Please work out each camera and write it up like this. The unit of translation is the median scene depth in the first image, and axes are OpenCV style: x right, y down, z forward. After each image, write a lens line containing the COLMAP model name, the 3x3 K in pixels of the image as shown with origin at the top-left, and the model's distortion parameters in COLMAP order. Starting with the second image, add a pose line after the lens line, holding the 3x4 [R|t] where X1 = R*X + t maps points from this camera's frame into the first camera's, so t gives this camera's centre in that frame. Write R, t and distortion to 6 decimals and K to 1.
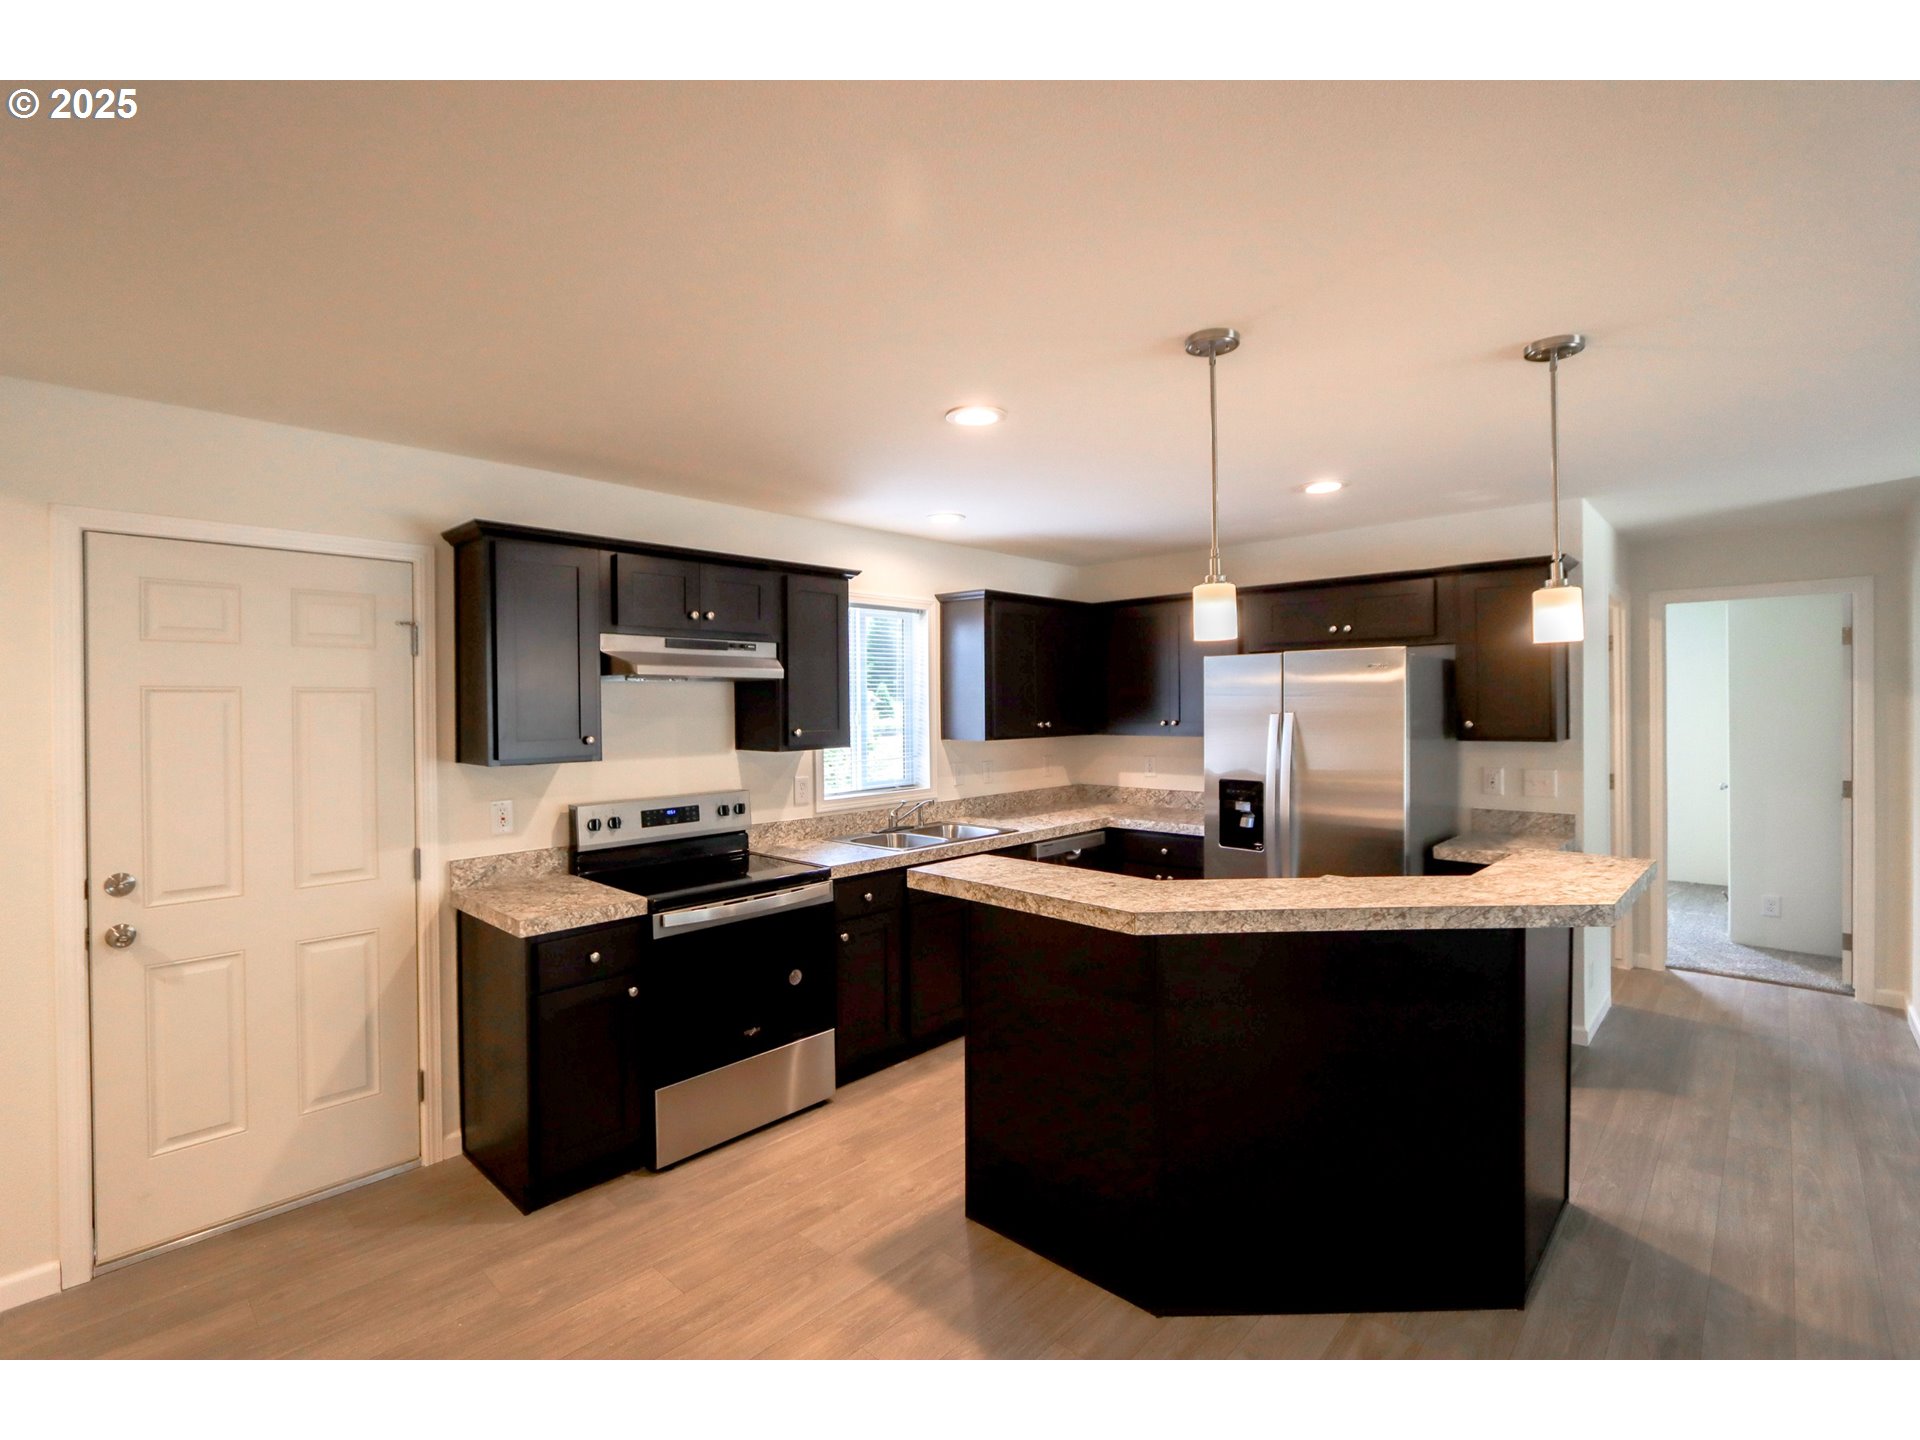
lens RADIAL K [[888.4, 0, 938.4], [0, 888.4, 714.4], [0, 0, 1]] dist [-0.000338, -0.000098]
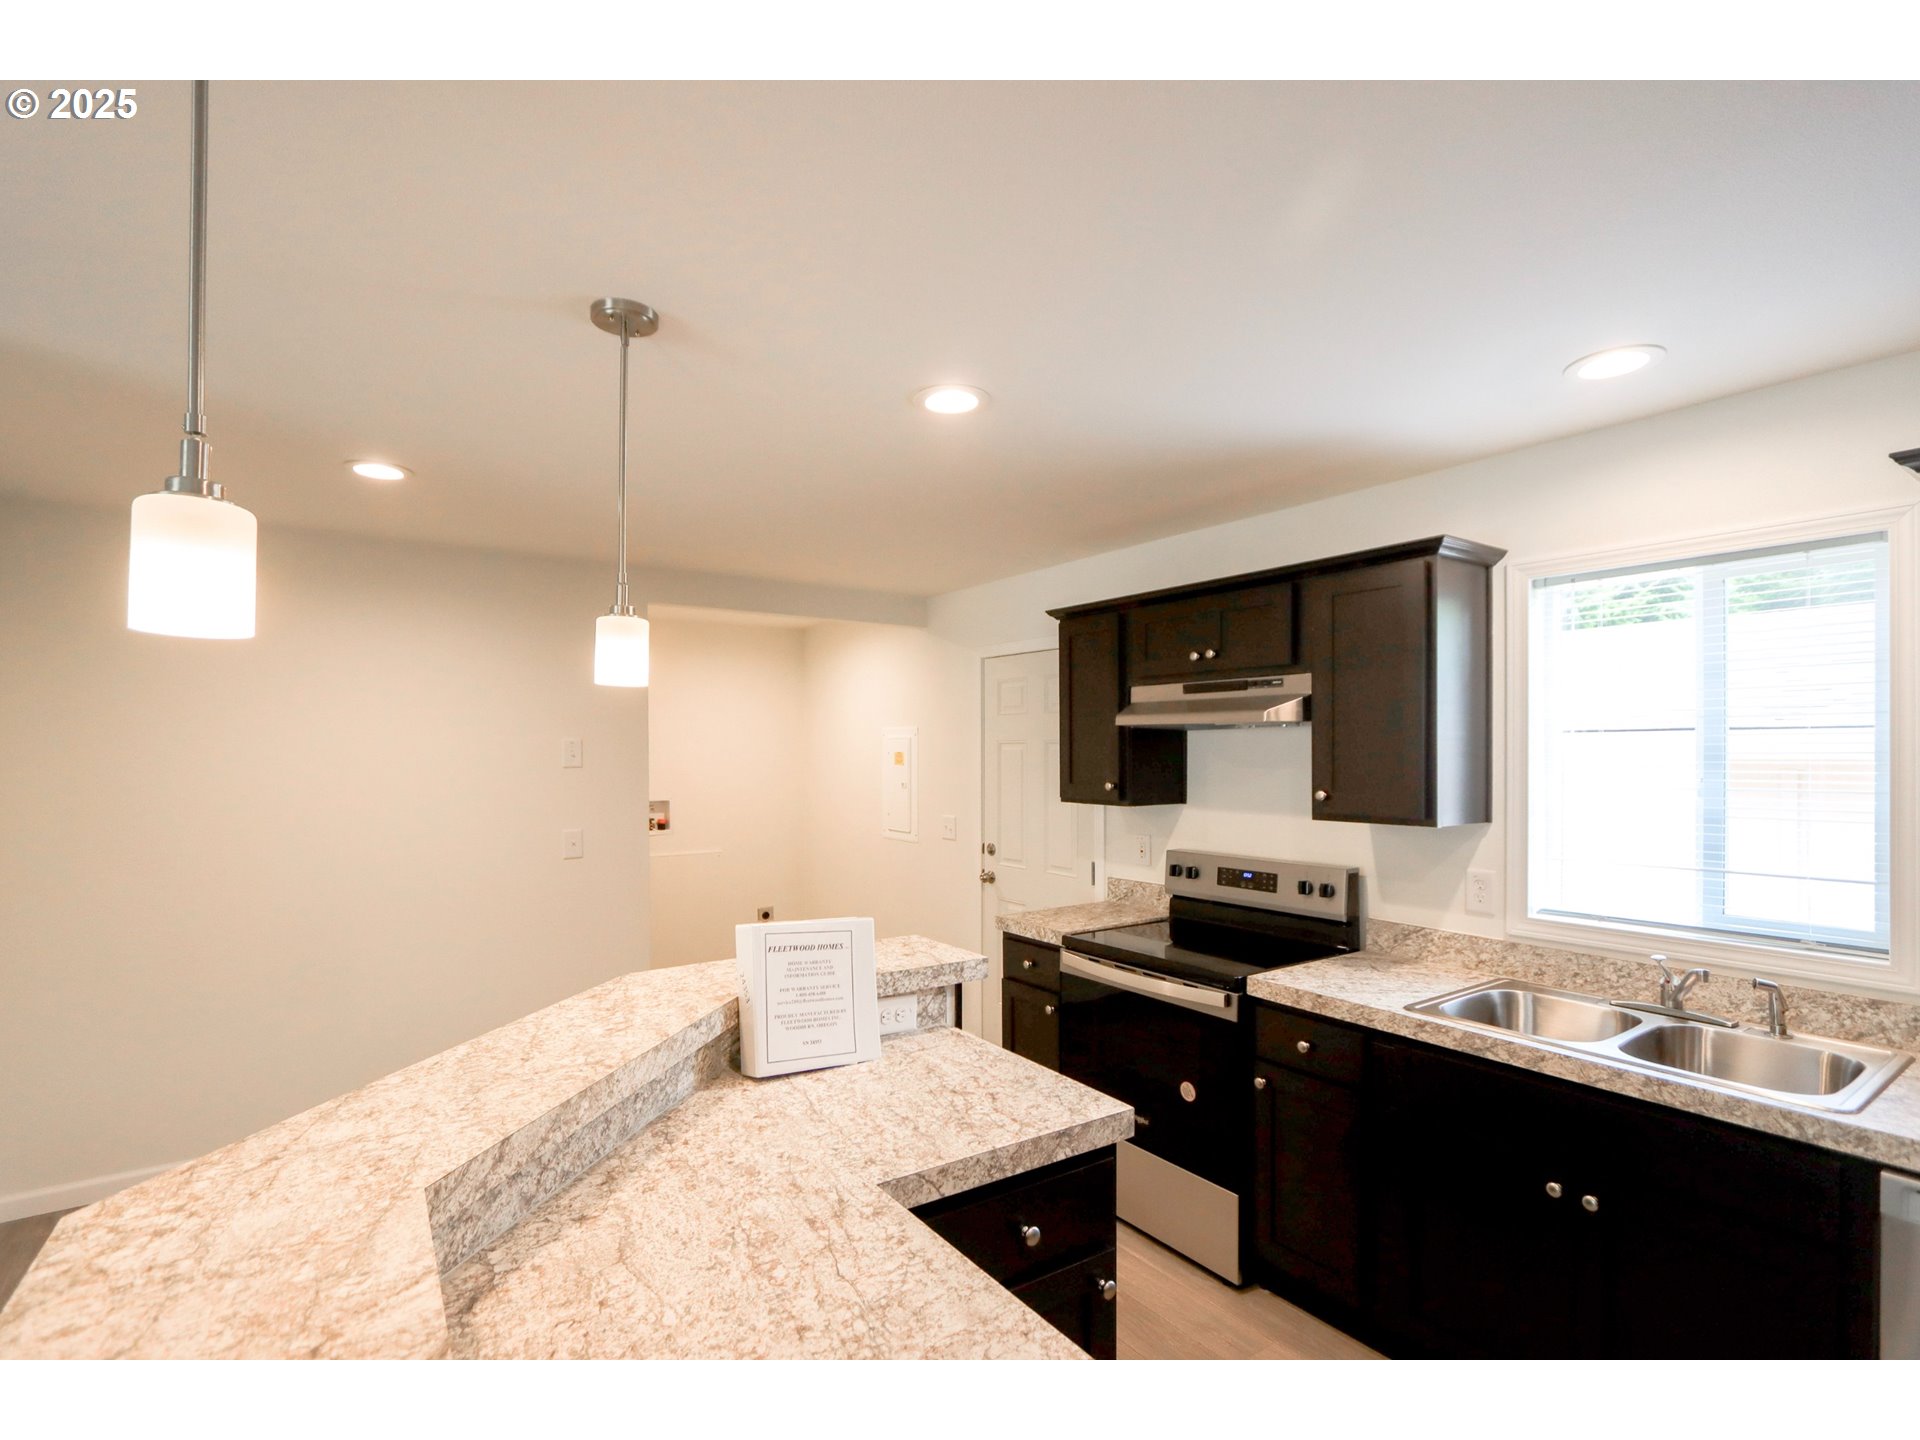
lens RADIAL K [[888.4, 0, 938.4], [0, 888.4, 714.4], [0, 0, 1]] dist [-0.000338, -0.000098]
pose [[-0.186724, -0.037976, -0.981678, 0.645937], [-0.016717, 0.999231, -0.035475, -0.014126], [0.982270, 0.009787, -0.187215, 0.872139]]
